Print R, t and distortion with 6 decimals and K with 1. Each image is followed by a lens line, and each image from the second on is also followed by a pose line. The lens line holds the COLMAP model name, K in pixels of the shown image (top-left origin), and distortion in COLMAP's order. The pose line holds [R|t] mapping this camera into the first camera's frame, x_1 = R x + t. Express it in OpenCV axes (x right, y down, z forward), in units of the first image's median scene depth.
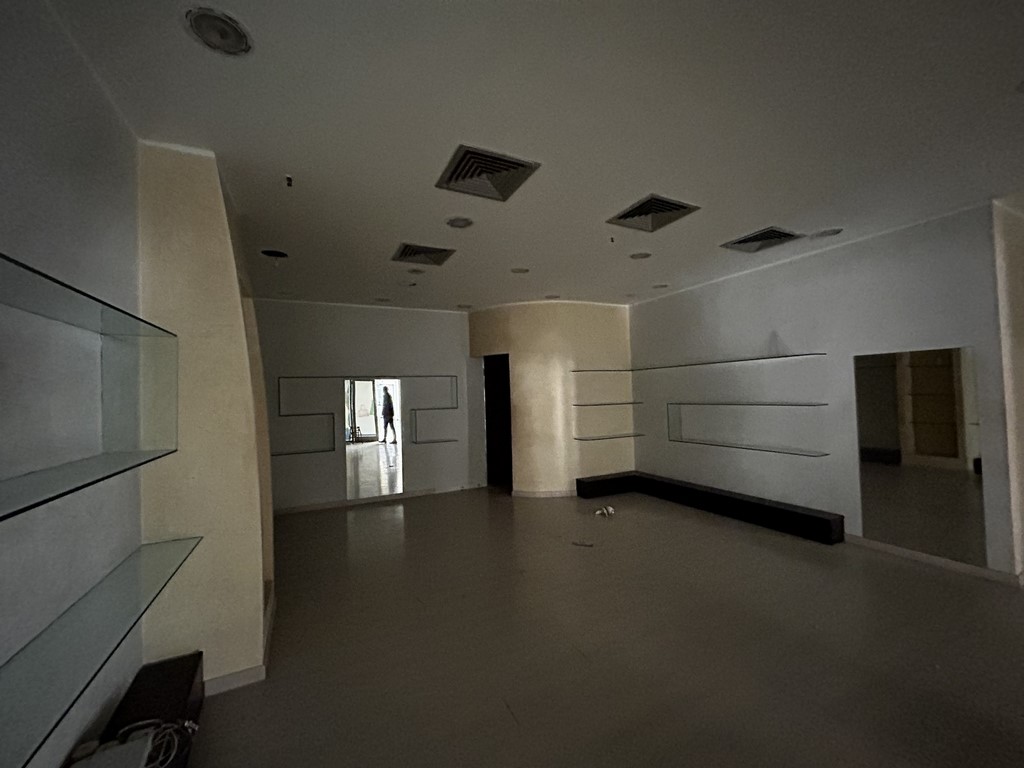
lens RADIAL K [[407.3, 0, 511.7], [0, 407.3, 384.0], [0, 0, 1]] dist [-0.005510, 0.000335]
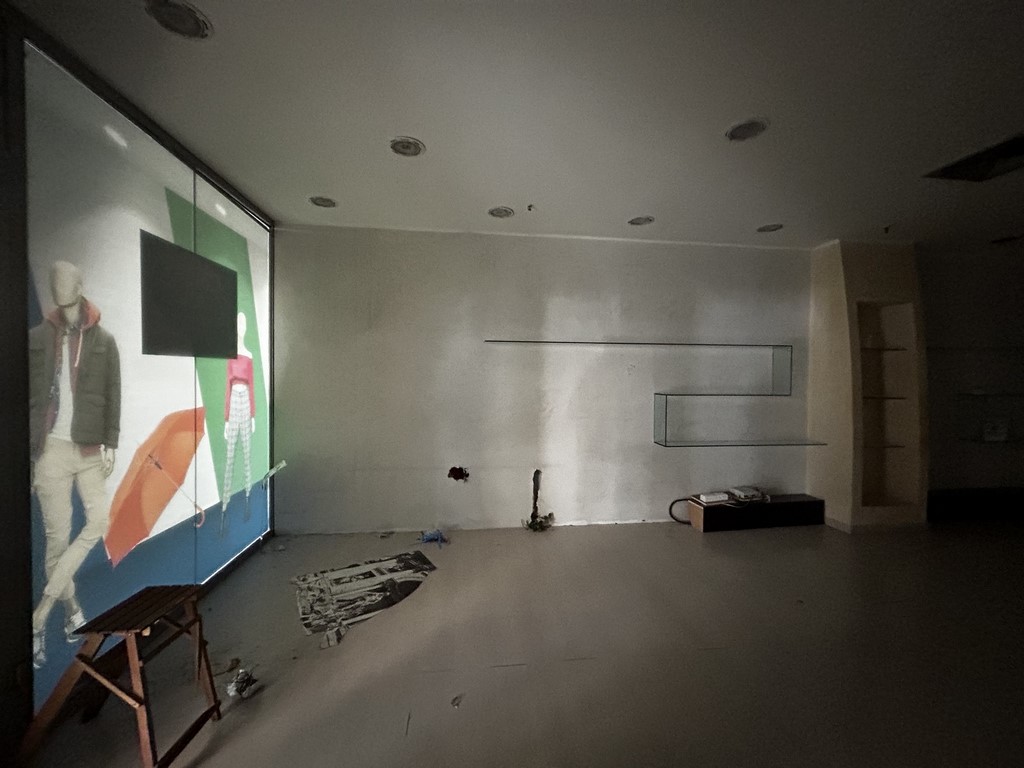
lens RADIAL K [[407.3, 0, 515.1], [0, 407.3, 382.5], [0, 0, 1]] dist [-0.005510, 0.000335]
pose [[-0.313964, 0.040940, -0.948552, 0.718778], [0.023721, 0.999096, 0.035271, -0.011067], [0.949139, -0.011426, -0.314651, 0.086681]]
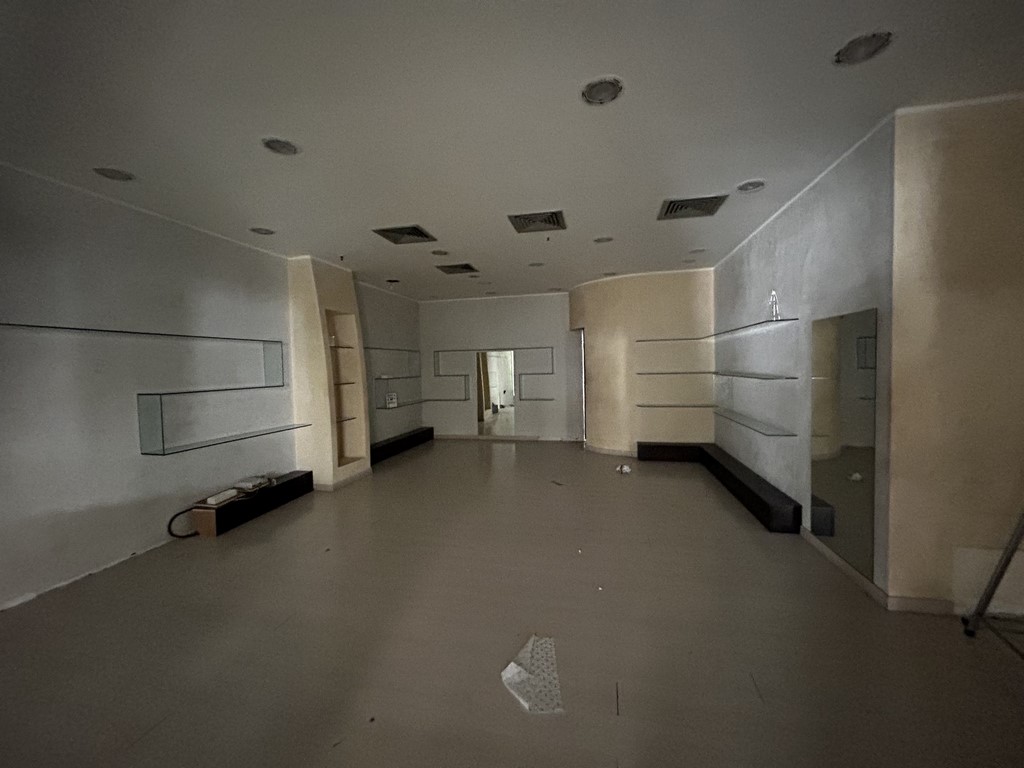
lens RADIAL K [[407.3, 0, 508.6], [0, 407.3, 383.4], [0, 0, 1]] dist [-0.005510, 0.000335]
pose [[0.779907, 0.039168, -0.624668, 0.744581], [0.014684, 0.996620, 0.080823, -0.016968], [0.625723, -0.072207, 0.776696, -0.048598]]
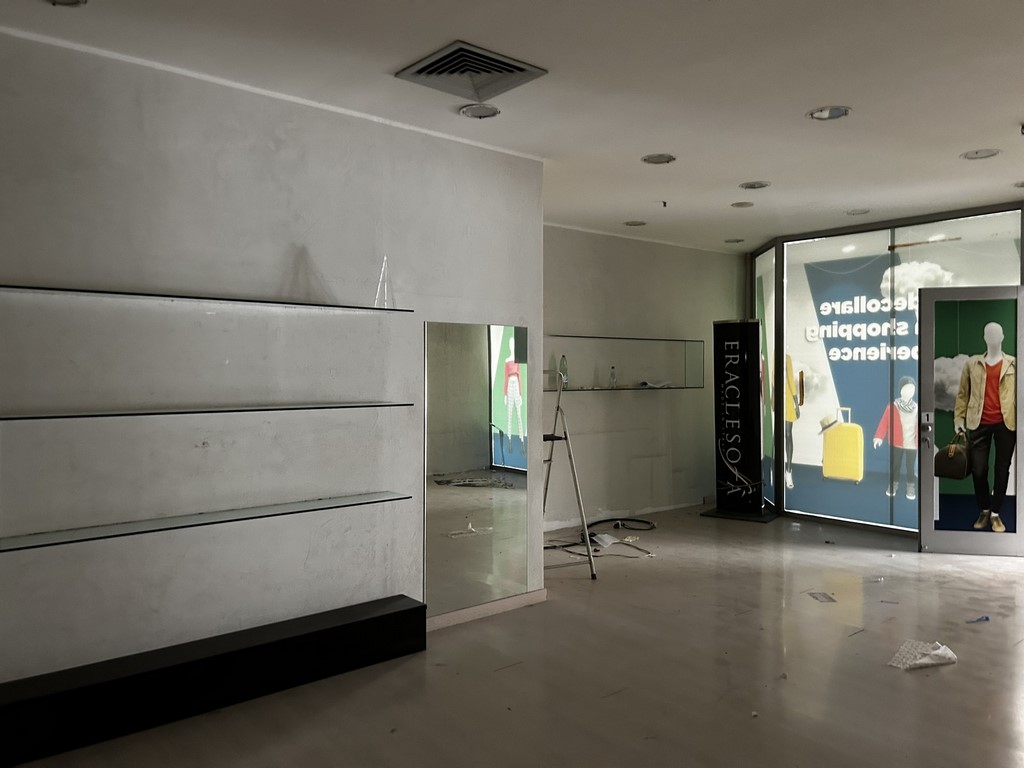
lens RADIAL K [[755.3, 0, 529.1], [0, 755.3, 373.5], [0, 0, 1]] dist [0.048373, -0.047824]
pose [[-0.242989, 0.022992, 0.969757, -0.231751], [-0.017053, 0.999463, -0.027969, 0.031919], [-0.969879, -0.023334, -0.242466, 0.913228]]
